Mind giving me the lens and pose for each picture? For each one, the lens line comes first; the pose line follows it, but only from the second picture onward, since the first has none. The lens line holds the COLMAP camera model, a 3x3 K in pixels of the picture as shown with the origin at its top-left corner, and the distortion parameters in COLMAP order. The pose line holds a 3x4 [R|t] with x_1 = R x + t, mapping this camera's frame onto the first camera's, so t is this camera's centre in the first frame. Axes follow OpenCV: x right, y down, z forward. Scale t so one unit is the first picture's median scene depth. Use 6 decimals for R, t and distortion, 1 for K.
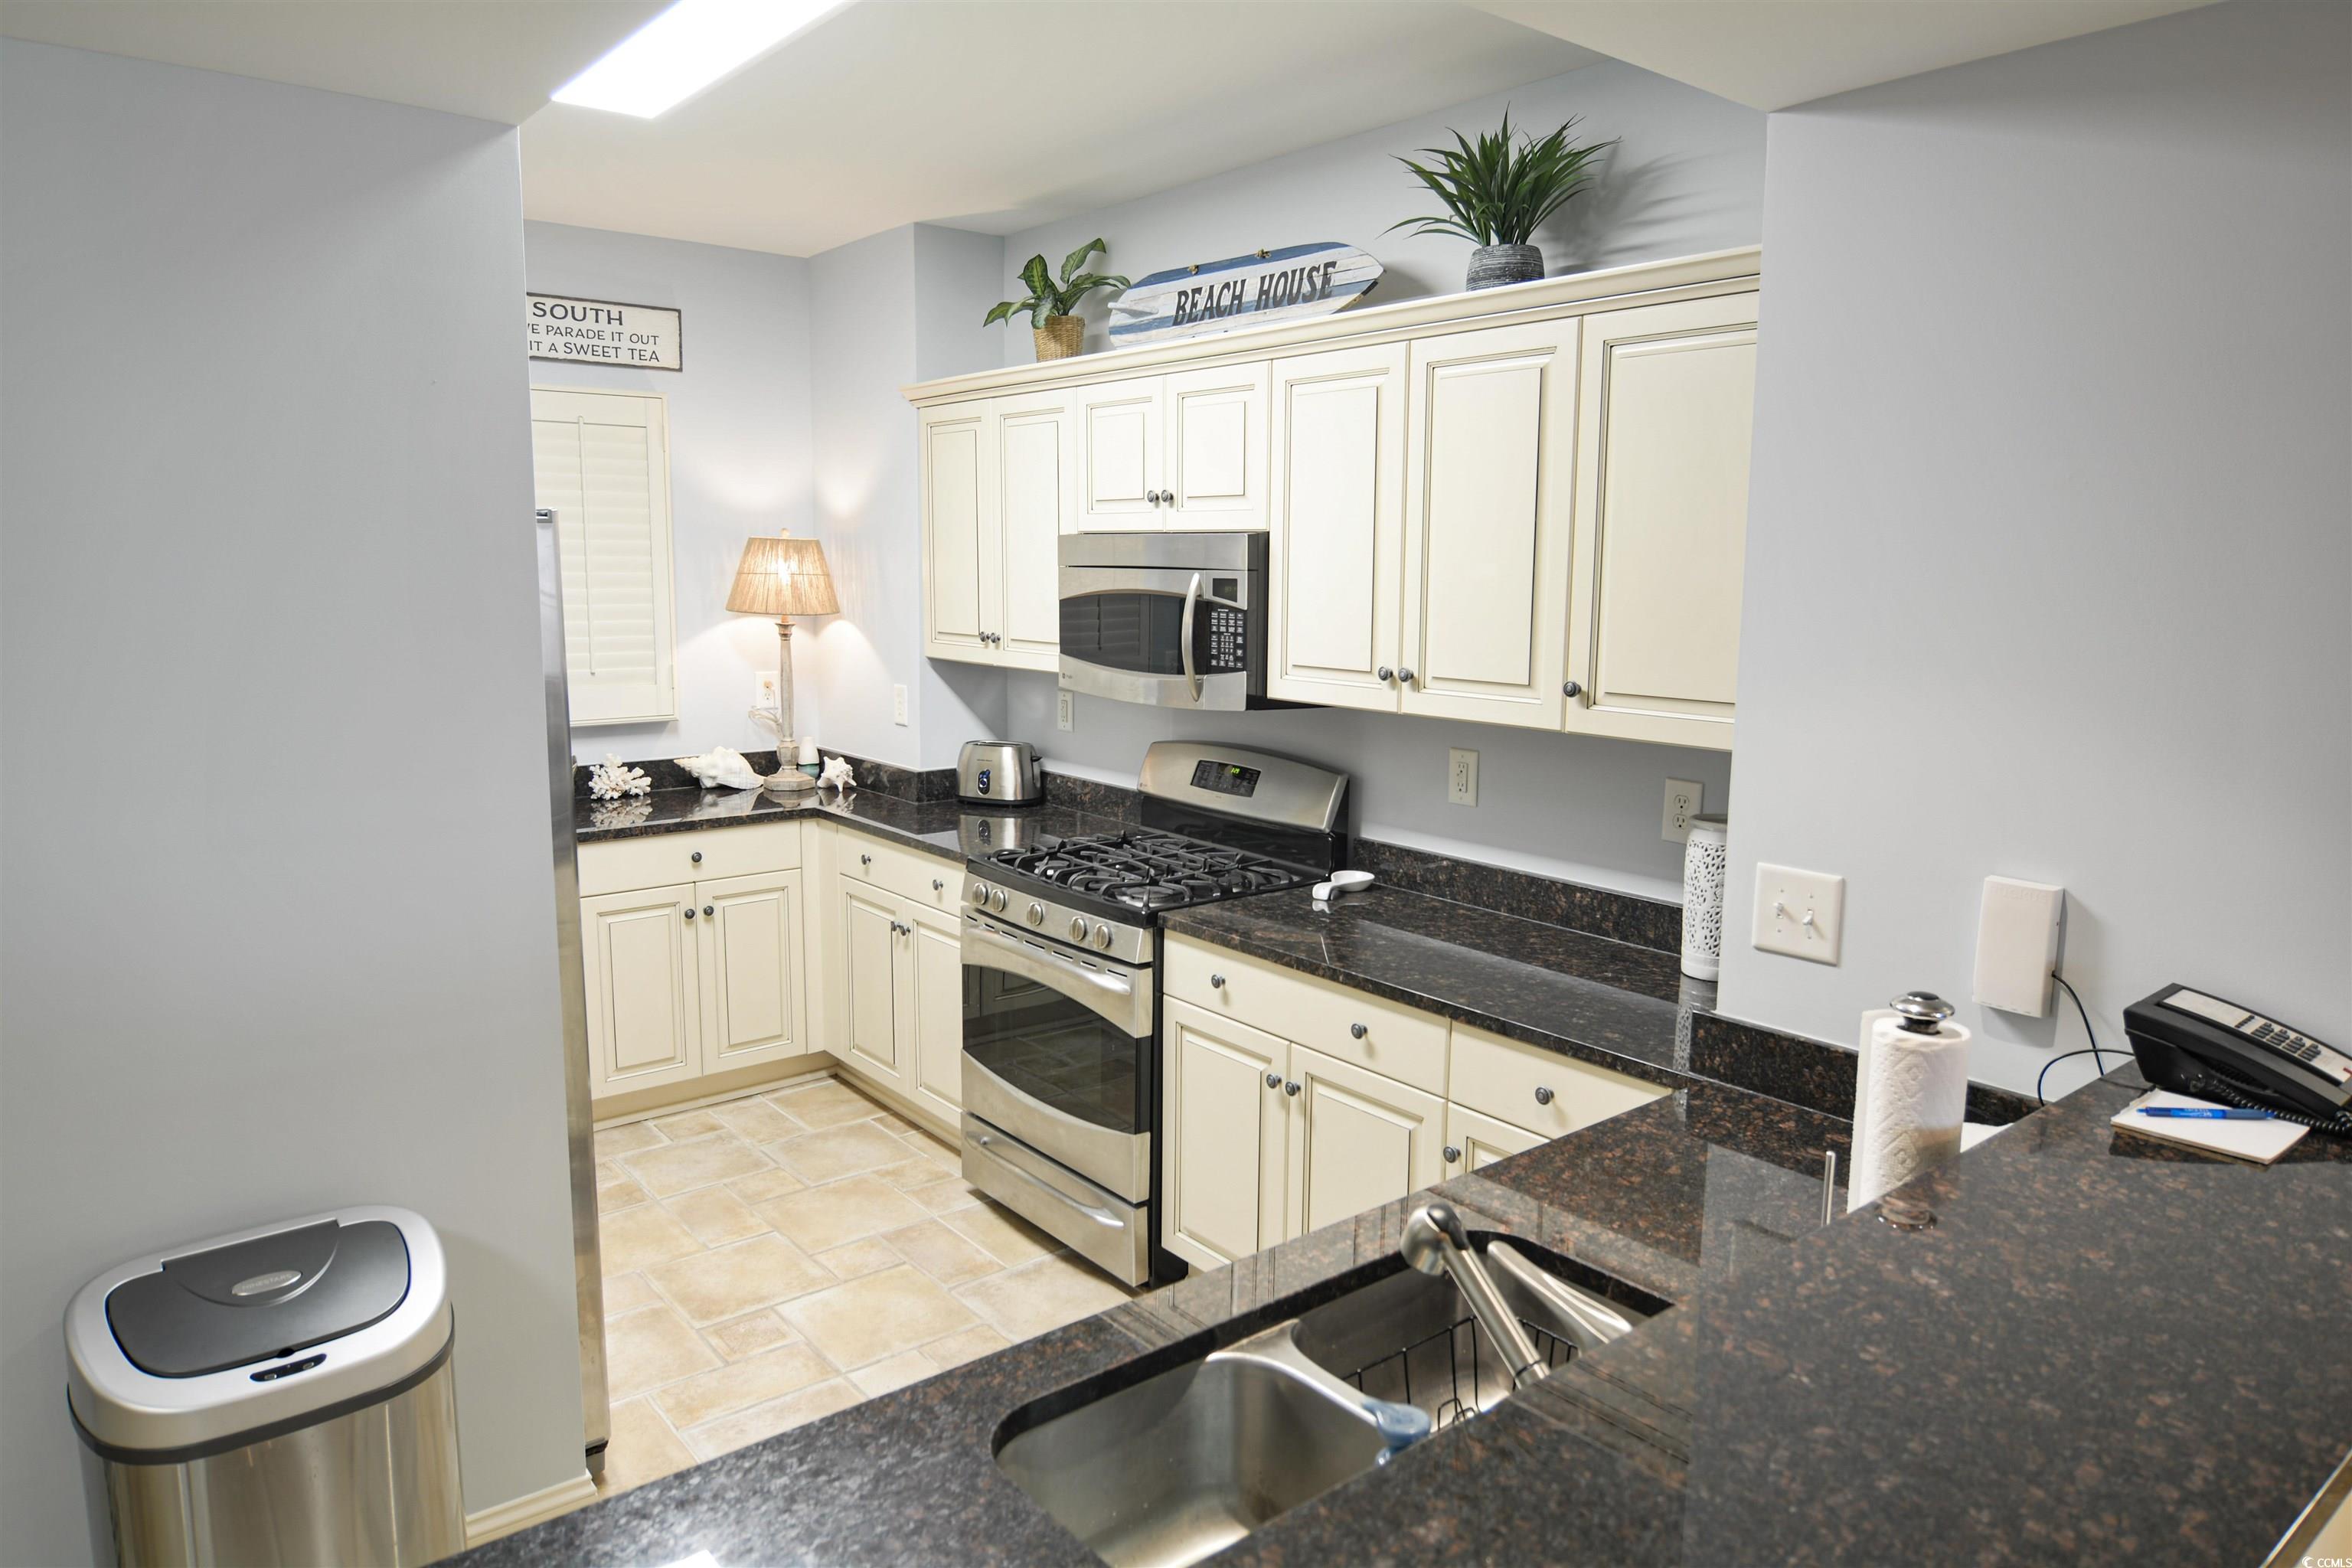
lens RADIAL K [[1489.2, 0, 1176.0], [0, 1489.2, 784.0], [0, 0, 1]] dist [-0.000264, 0.000227]
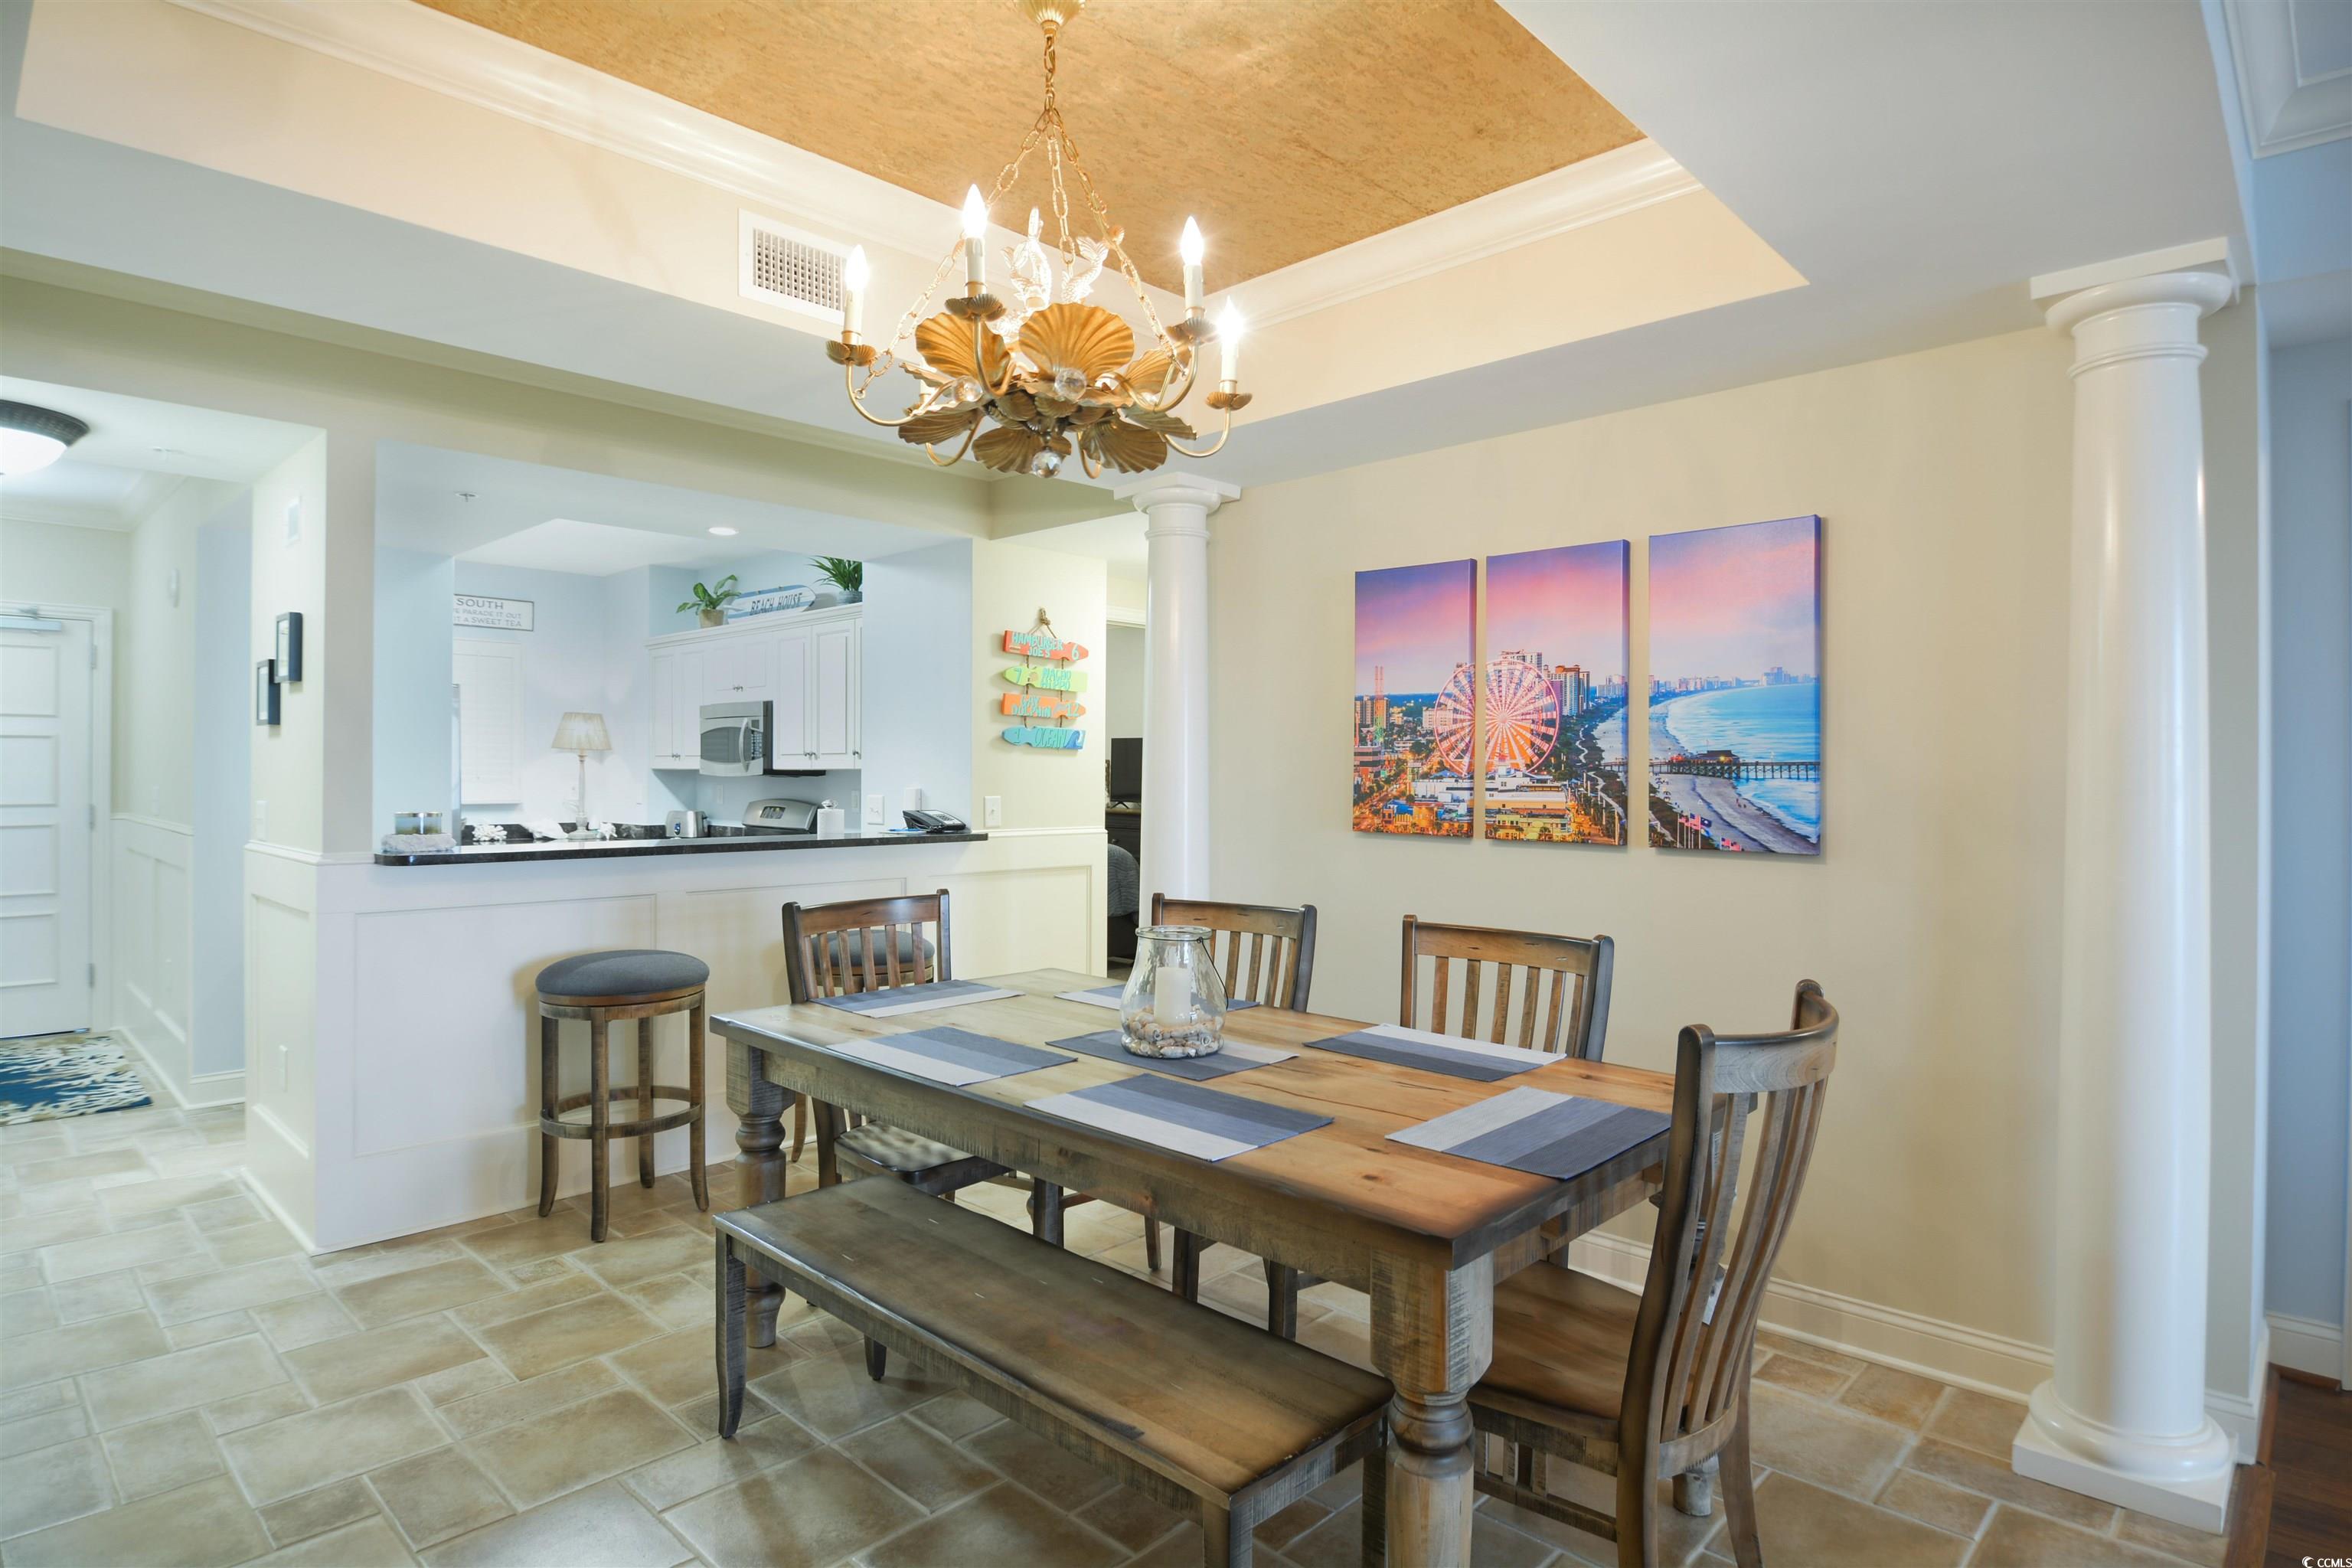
lens RADIAL K [[1253.8, 0, 1176.0], [0, 1253.8, 784.0], [0, 0, 1]] dist [-0.003910, -0.000272]
pose [[0.992246, -0.003916, 0.124227, 0.341659], [0.021879, 0.989399, -0.143562, 0.202961], [-0.122348, 0.145167, 0.981813, -0.790784]]
